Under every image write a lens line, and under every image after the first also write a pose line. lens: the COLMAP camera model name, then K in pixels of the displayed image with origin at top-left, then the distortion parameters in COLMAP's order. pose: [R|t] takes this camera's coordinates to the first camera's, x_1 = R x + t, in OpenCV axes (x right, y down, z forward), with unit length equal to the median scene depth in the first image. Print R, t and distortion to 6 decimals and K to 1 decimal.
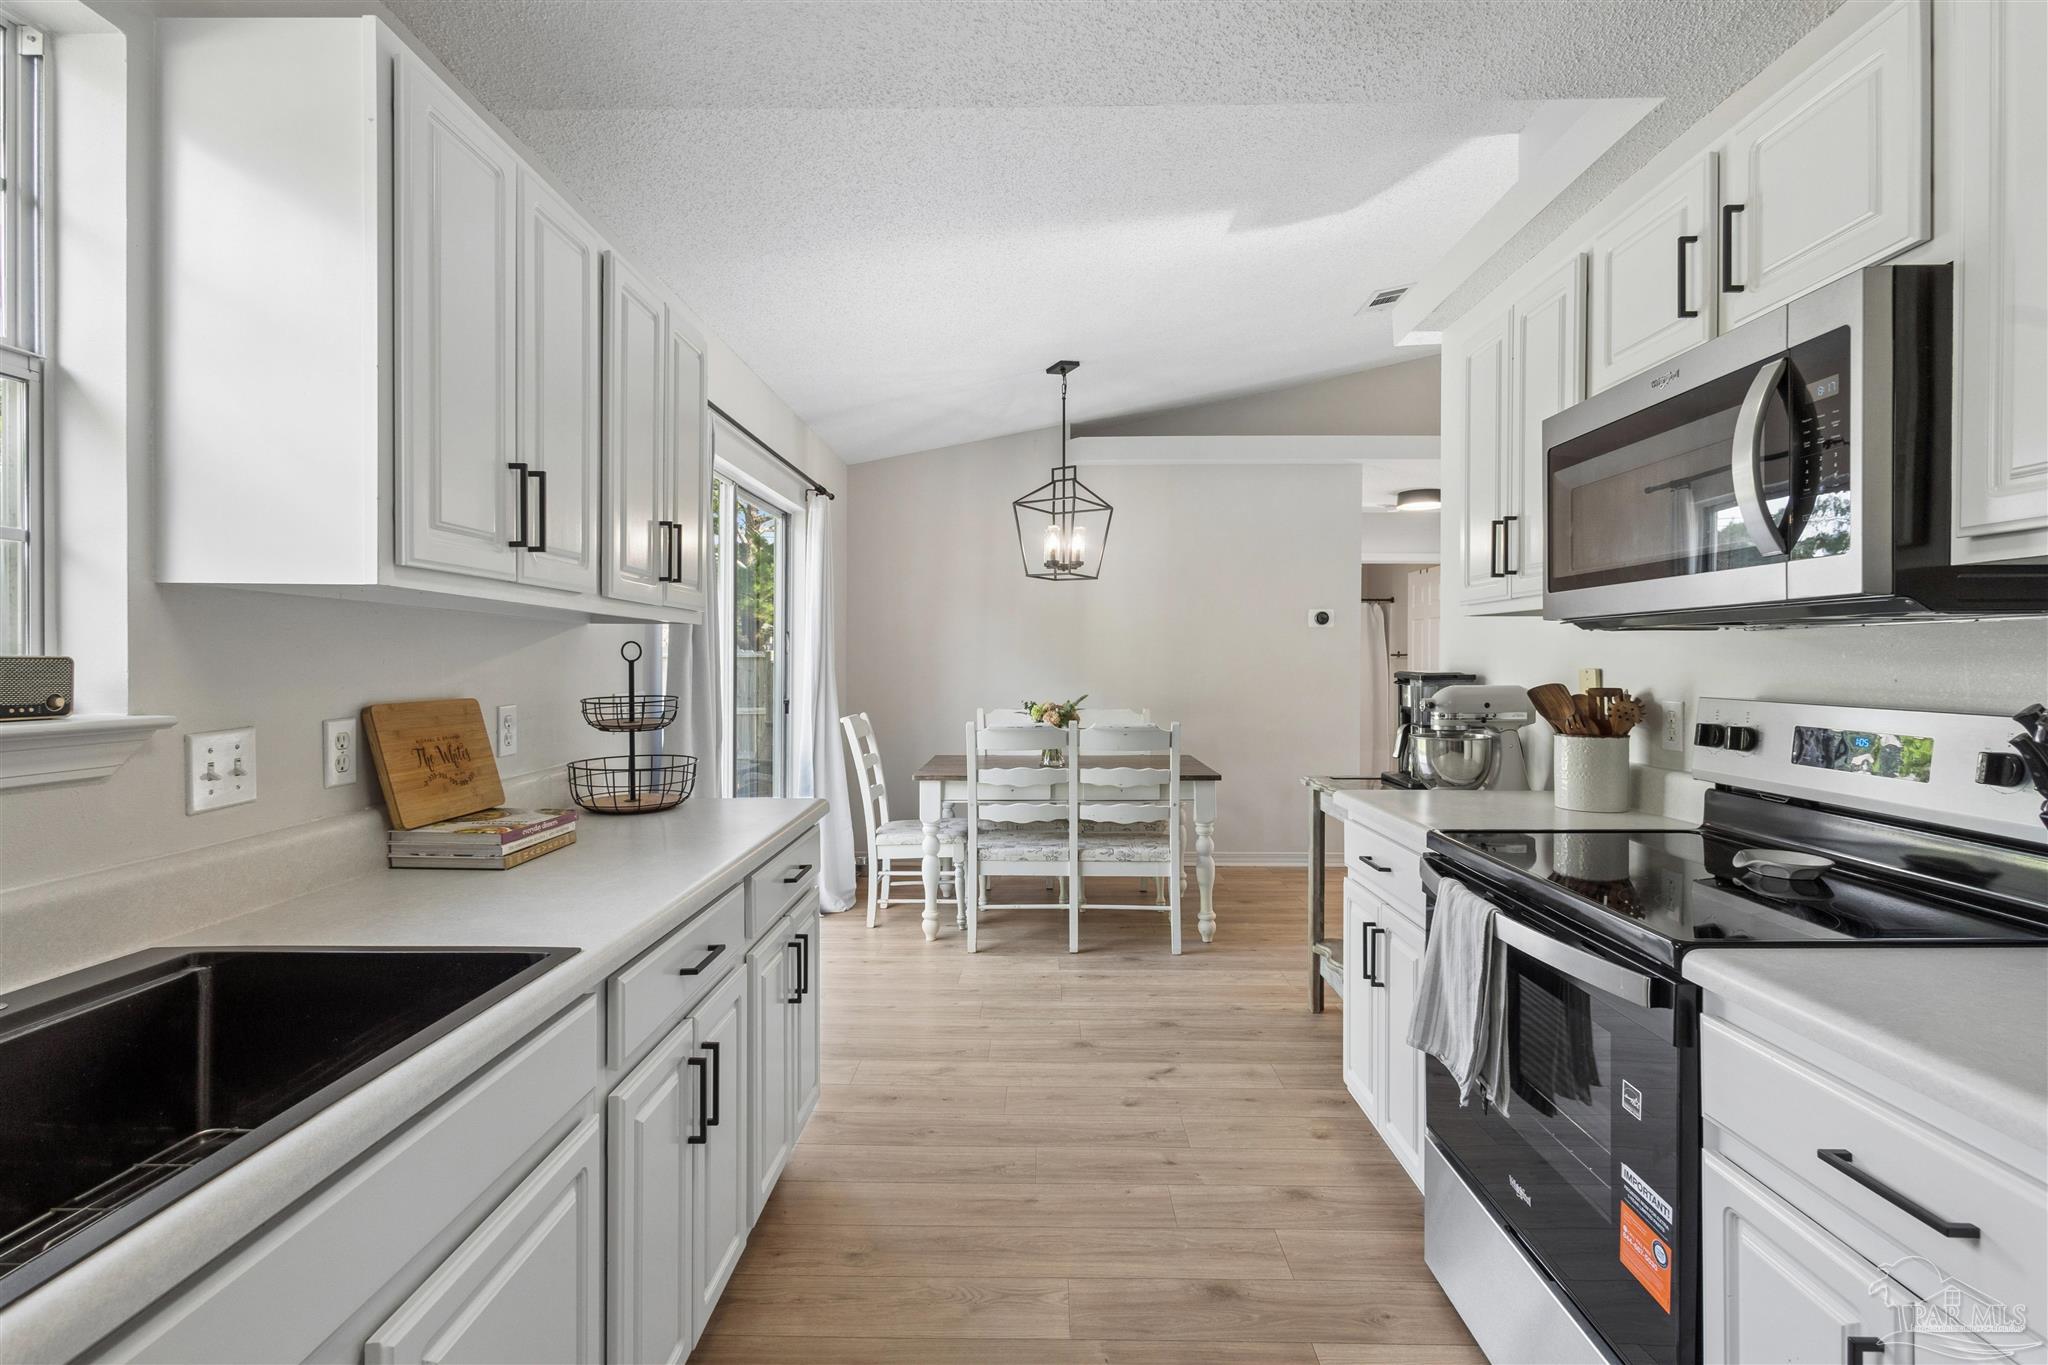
lens RADIAL K [[929.6, 0, 1021.0], [0, 929.6, 656.2], [0, 0, 1]] dist [-0.001061, 0.000307]
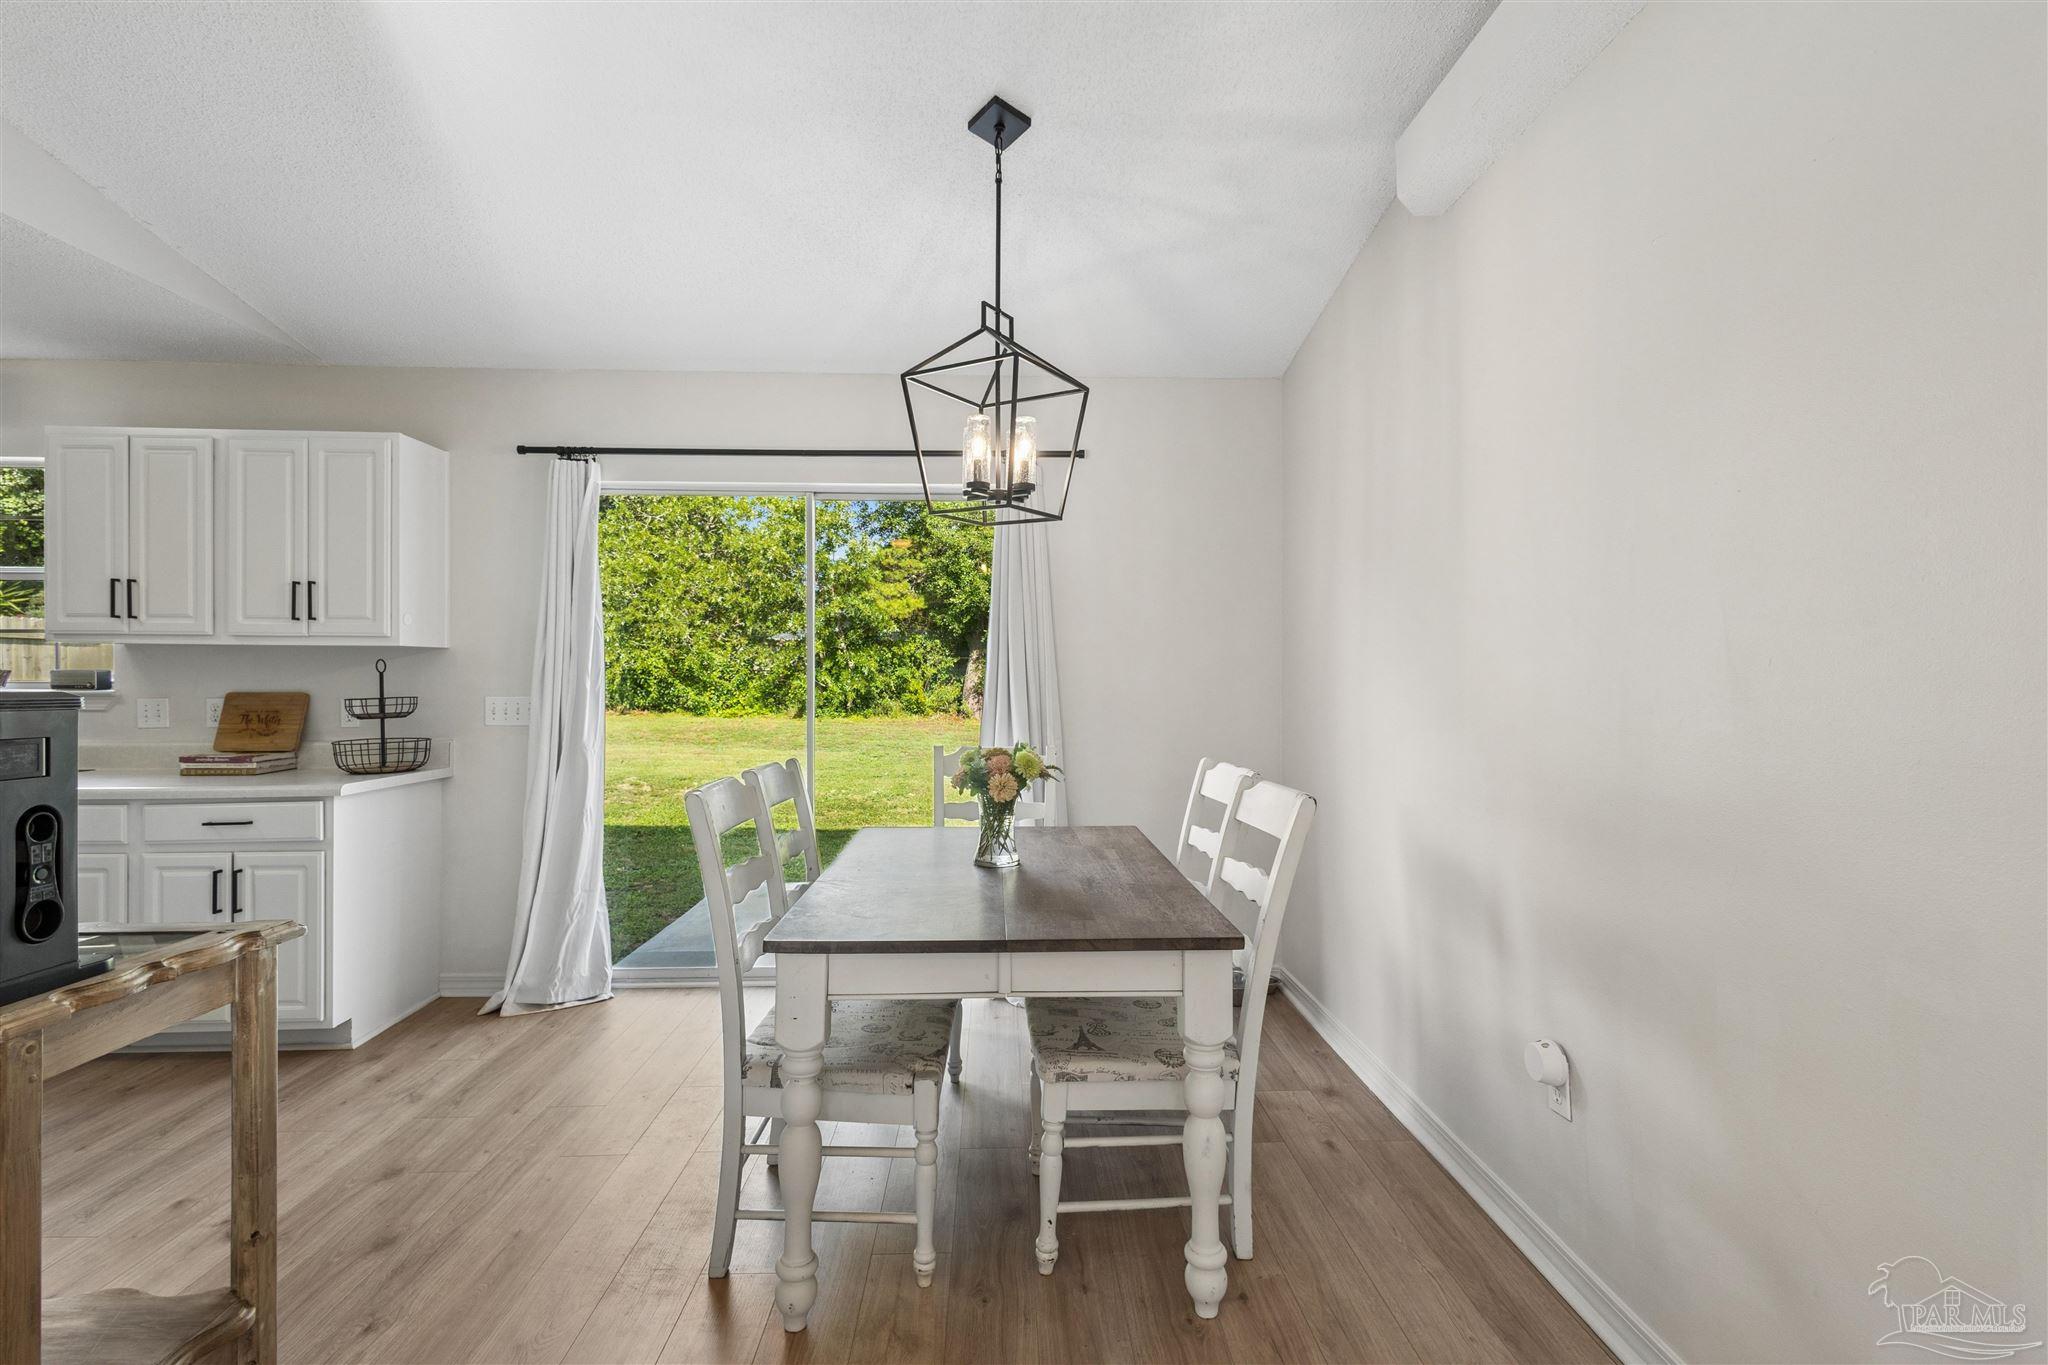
lens RADIAL K [[929.6, 0, 1040.0], [0, 929.6, 672.7], [0, 0, 1]] dist [-0.001061, 0.000307]
pose [[0.076743, 0.003734, -0.997044, 1.227668], [0.001260, 0.999992, 0.003842, 0.000317], [0.997050, -0.001551, 0.076737, 2.075210]]
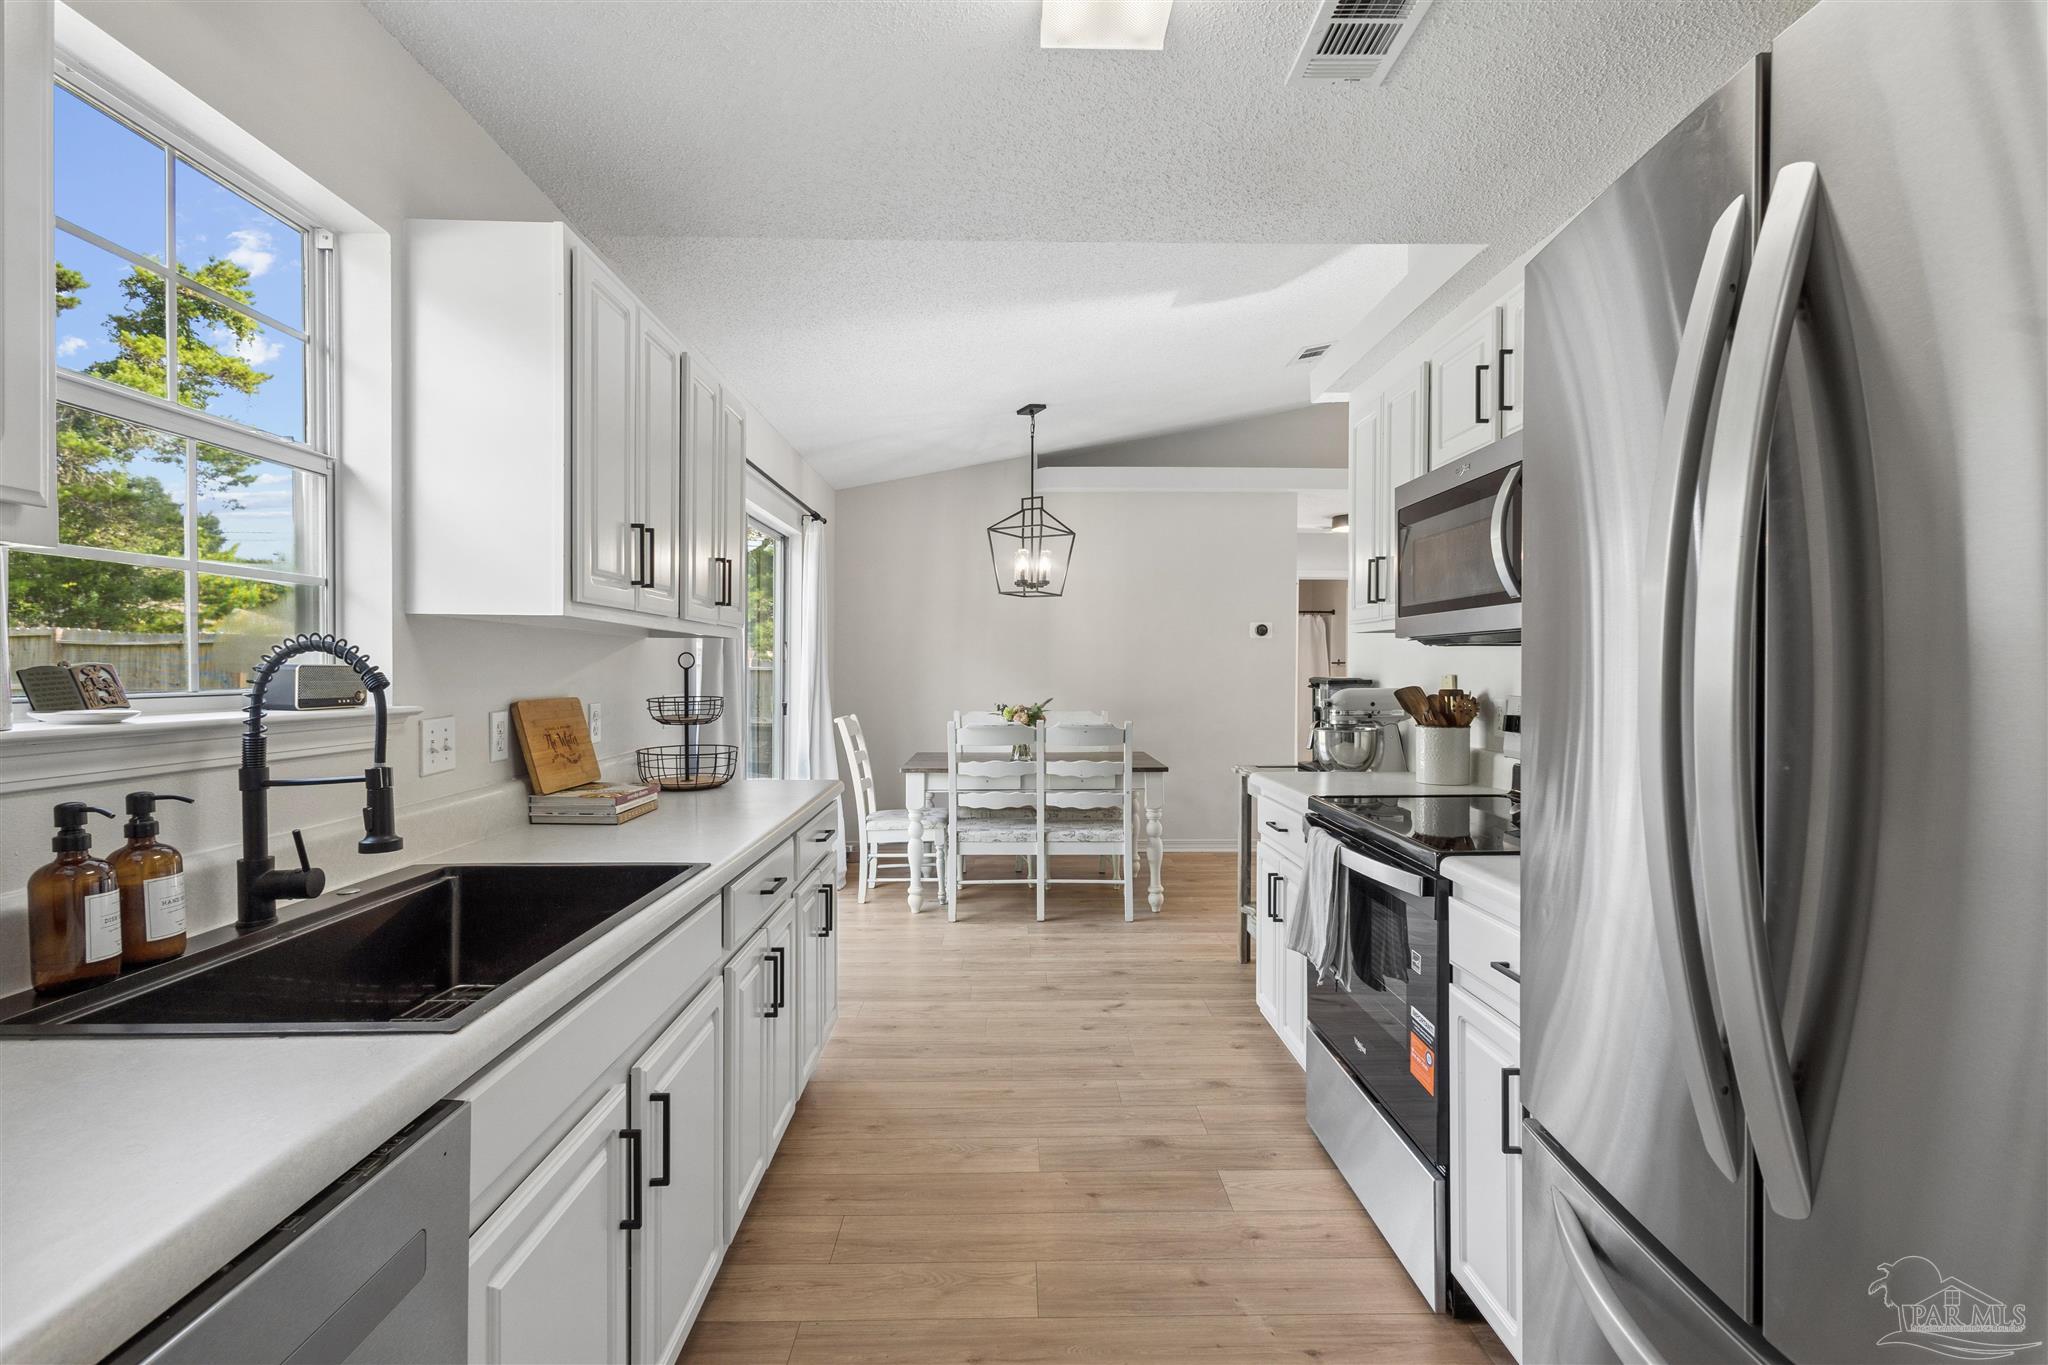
lens RADIAL K [[929.6, 0, 1022.4], [0, 929.6, 667.9], [0, 0, 1]] dist [-0.001061, 0.000307]
pose [[0.999229, 0.000843, 0.039250, -0.020879], [-0.001035, 0.999988, 0.004864, -0.001741], [-0.039246, -0.004901, 0.999218, -0.273676]]
